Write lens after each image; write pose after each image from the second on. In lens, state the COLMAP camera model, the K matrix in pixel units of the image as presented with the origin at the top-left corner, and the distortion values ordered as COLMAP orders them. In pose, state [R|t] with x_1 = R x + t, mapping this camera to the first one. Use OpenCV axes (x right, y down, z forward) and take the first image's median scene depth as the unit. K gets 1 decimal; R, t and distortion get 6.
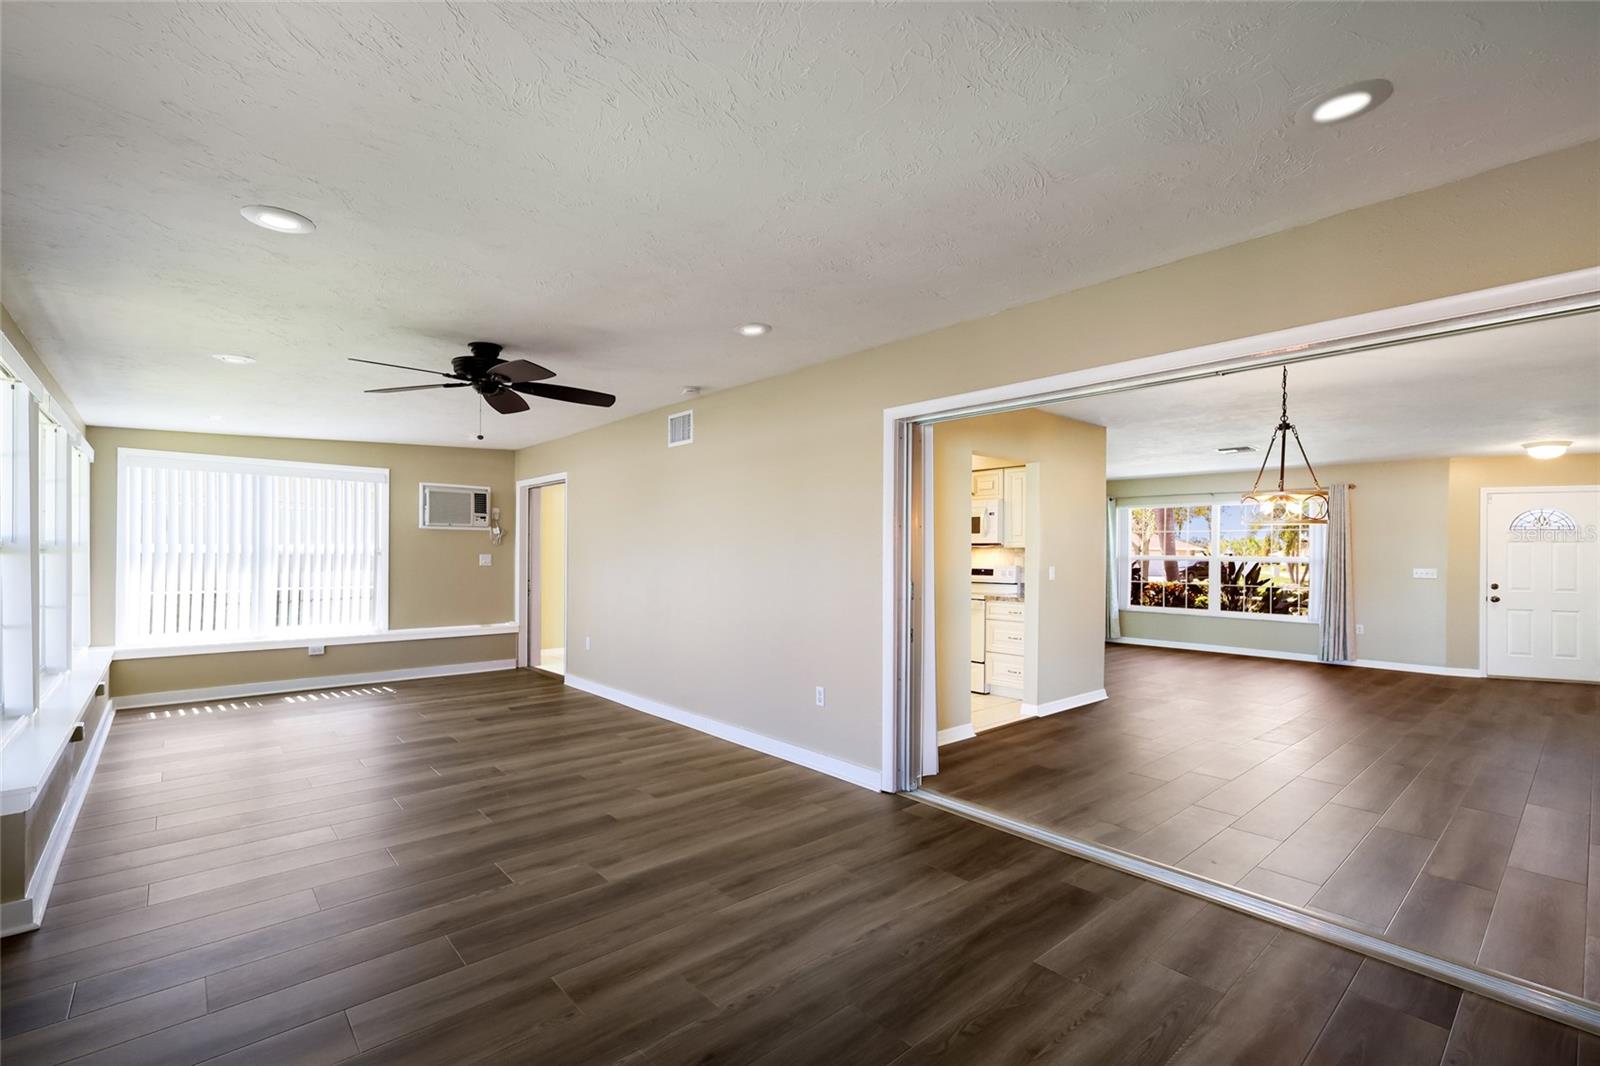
lens RADIAL K [[704.5, 0, 798.3], [0, 704.5, 547.8], [0, 0, 1]] dist [0.013198, -0.002819]
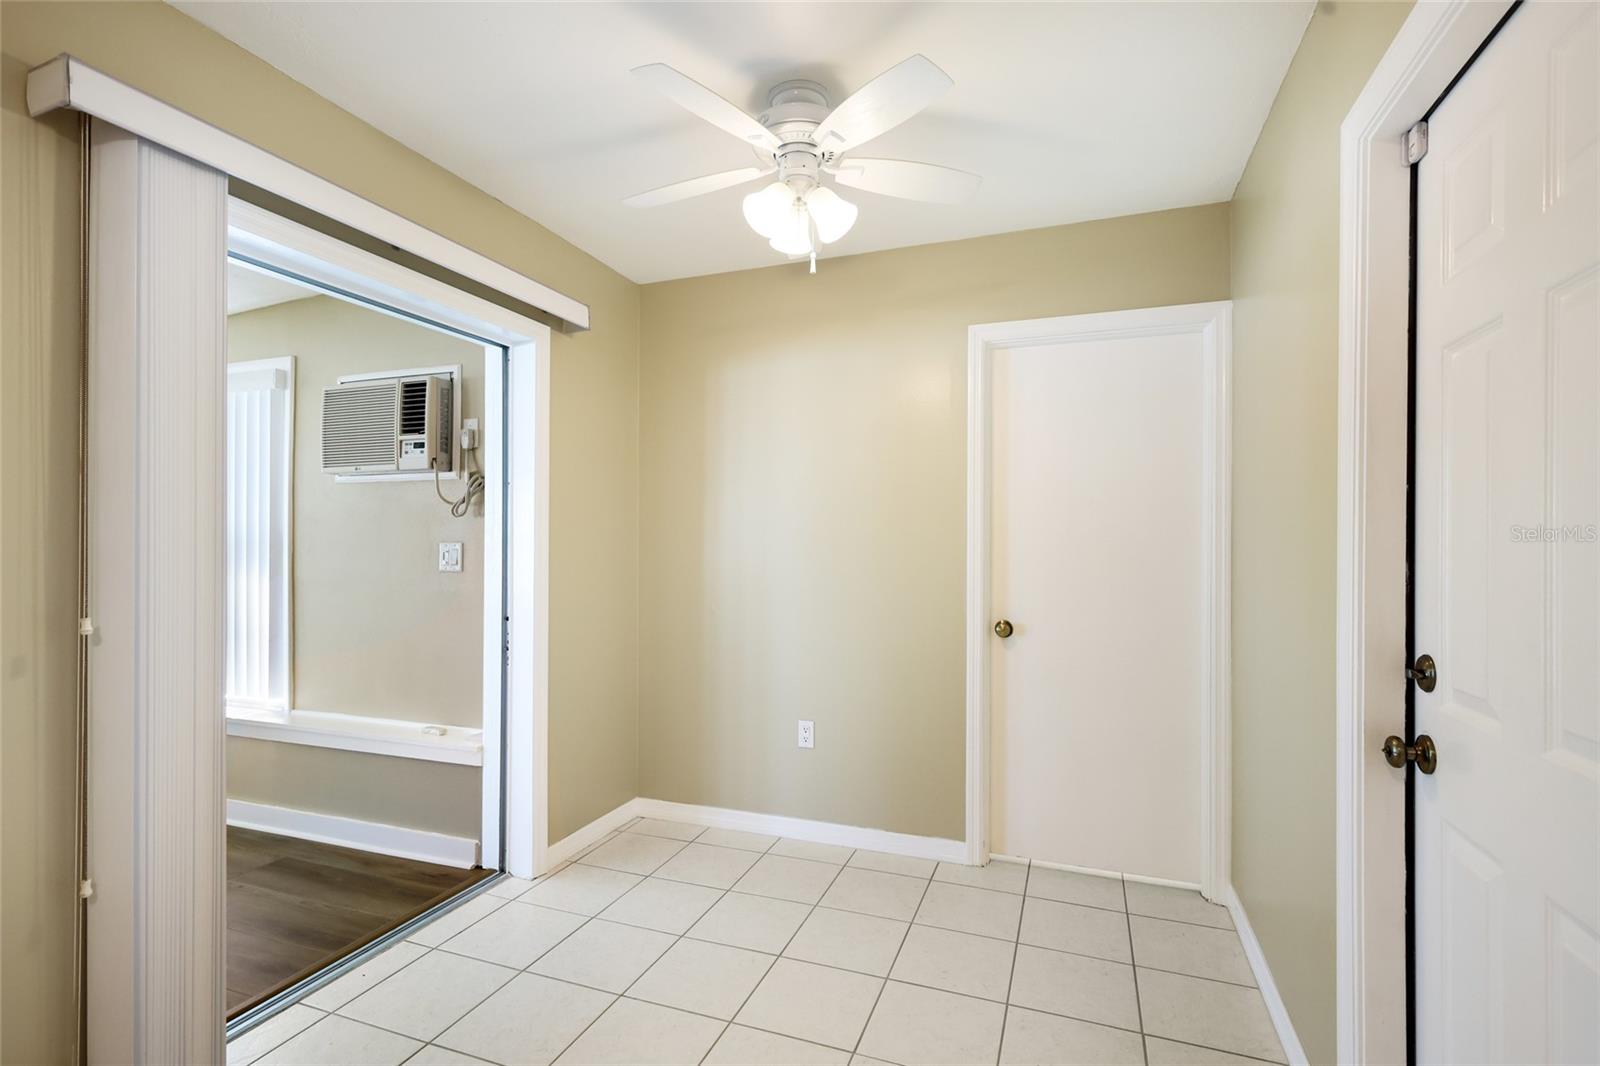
lens RADIAL K [[759.6, 0, 813.8], [0, 759.6, 534.7], [0, 0, 1]] dist [0.004142, -0.000582]
pose [[0.481626, -0.010546, -0.876313, 0.012936], [0.006103, 0.999944, -0.008680, 0.010067], [0.876355, -0.001168, 0.481663, 0.986423]]
